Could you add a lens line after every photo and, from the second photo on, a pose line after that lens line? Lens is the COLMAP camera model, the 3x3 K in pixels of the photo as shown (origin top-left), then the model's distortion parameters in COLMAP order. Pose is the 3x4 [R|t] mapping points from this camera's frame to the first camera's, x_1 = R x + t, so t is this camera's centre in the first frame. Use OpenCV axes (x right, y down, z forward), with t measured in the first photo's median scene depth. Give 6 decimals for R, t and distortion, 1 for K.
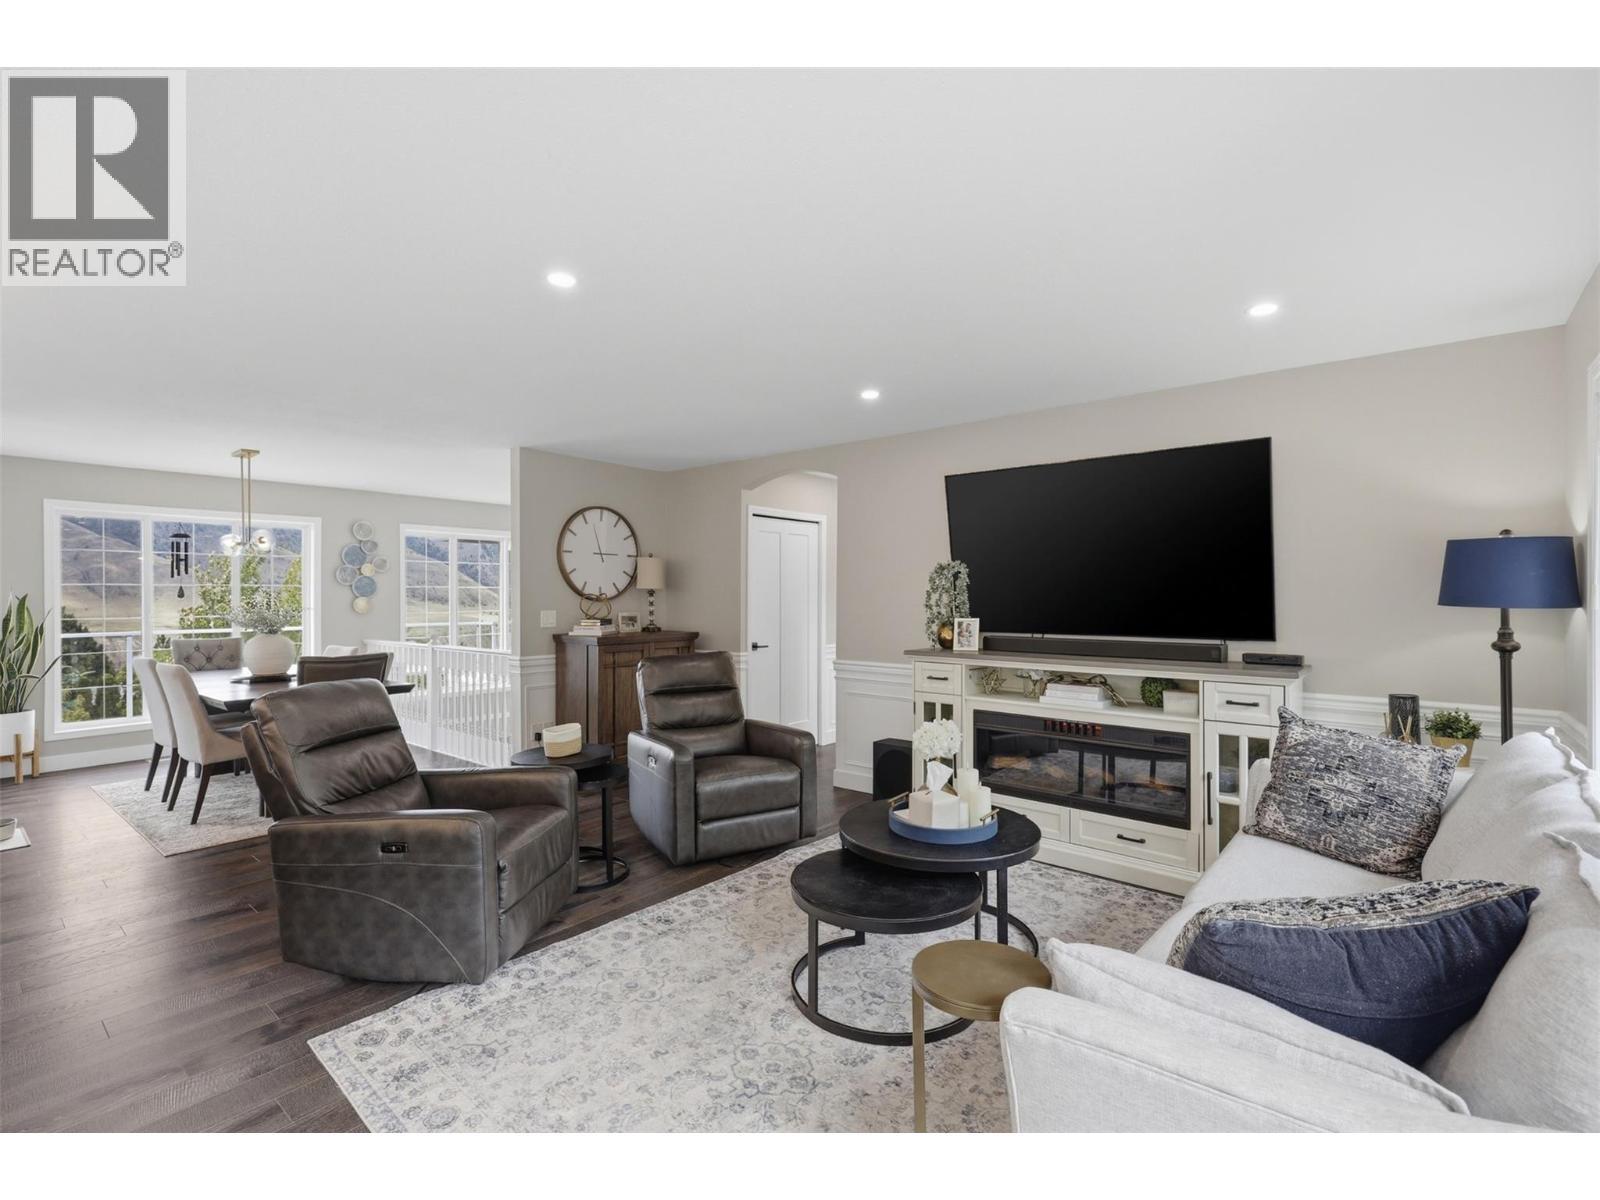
lens RADIAL K [[656.9, 0, 804.2], [0, 656.9, 598.1], [0, 0, 1]] dist [0.002062, -0.000179]
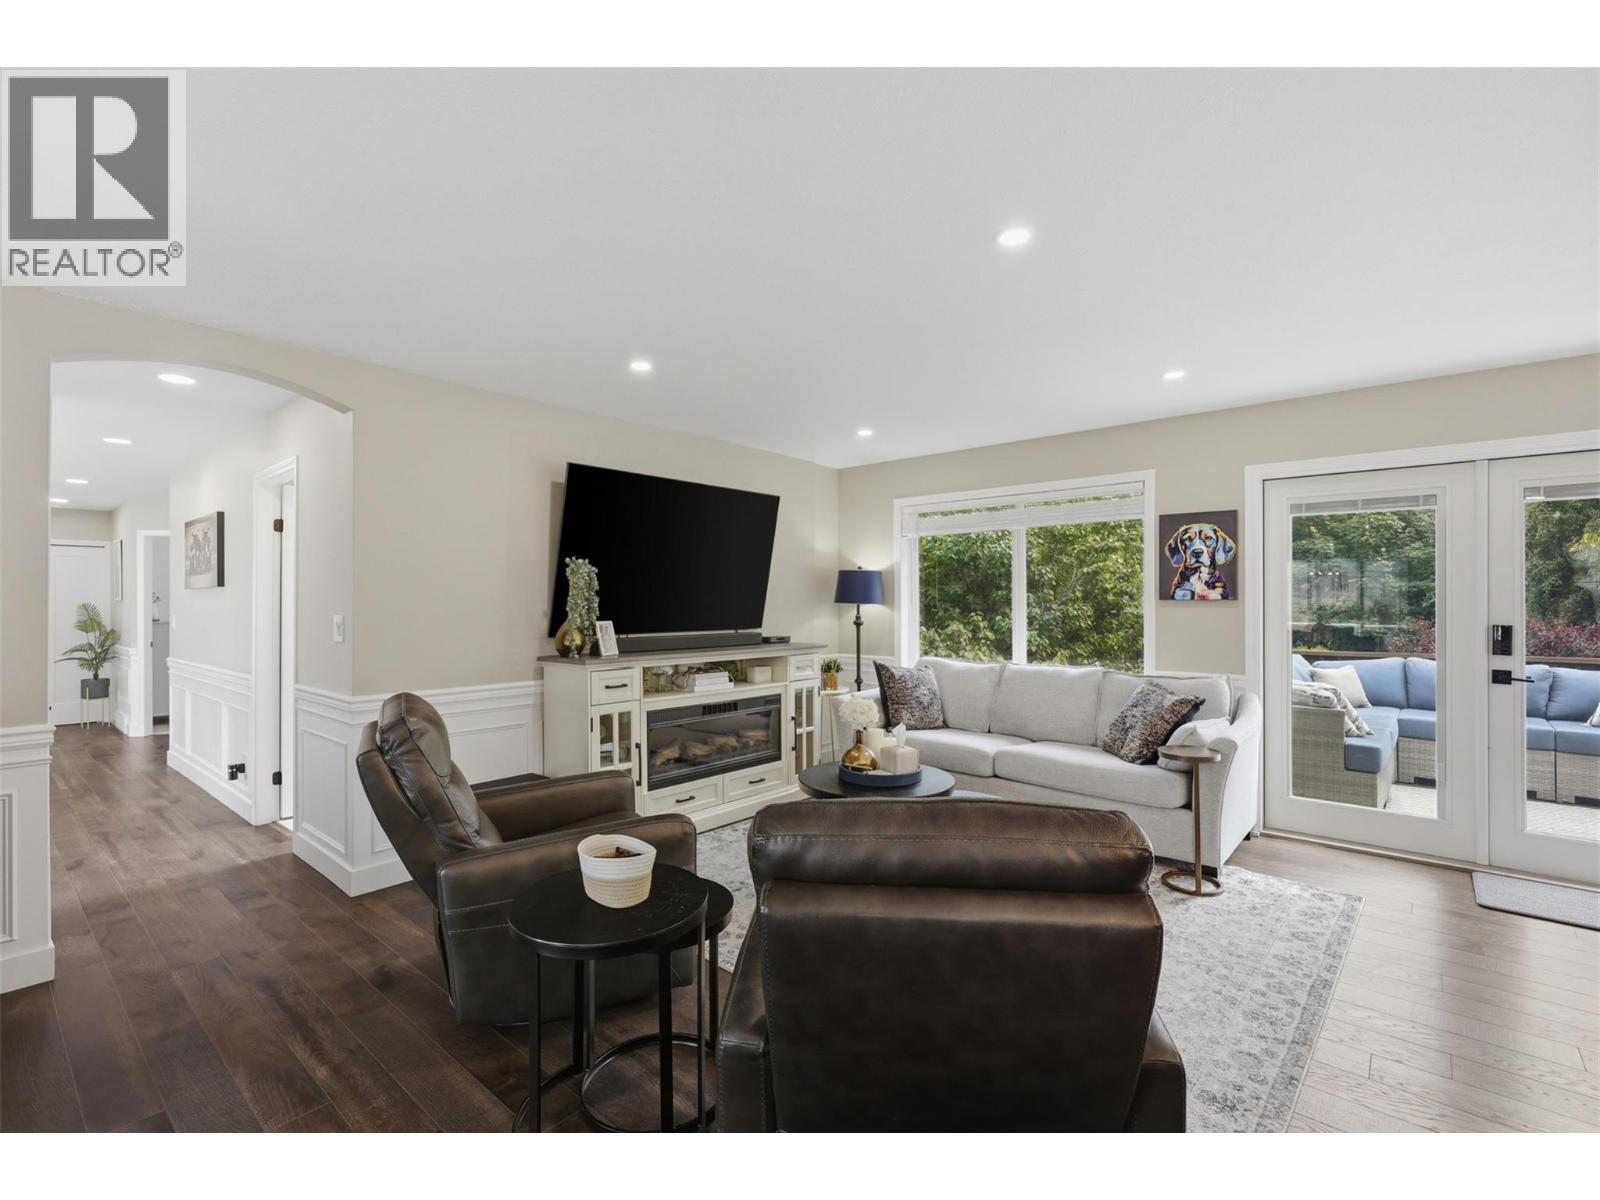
lens RADIAL K [[656.9, 0, 804.2], [0, 656.9, 598.1], [0, 0, 1]] dist [0.002062, -0.000179]
pose [[0.119980, 0.004721, 0.992765, -0.804206], [0.003772, 0.999979, -0.005211, 0.004244], [-0.992769, 0.004370, 0.119959, 0.737559]]
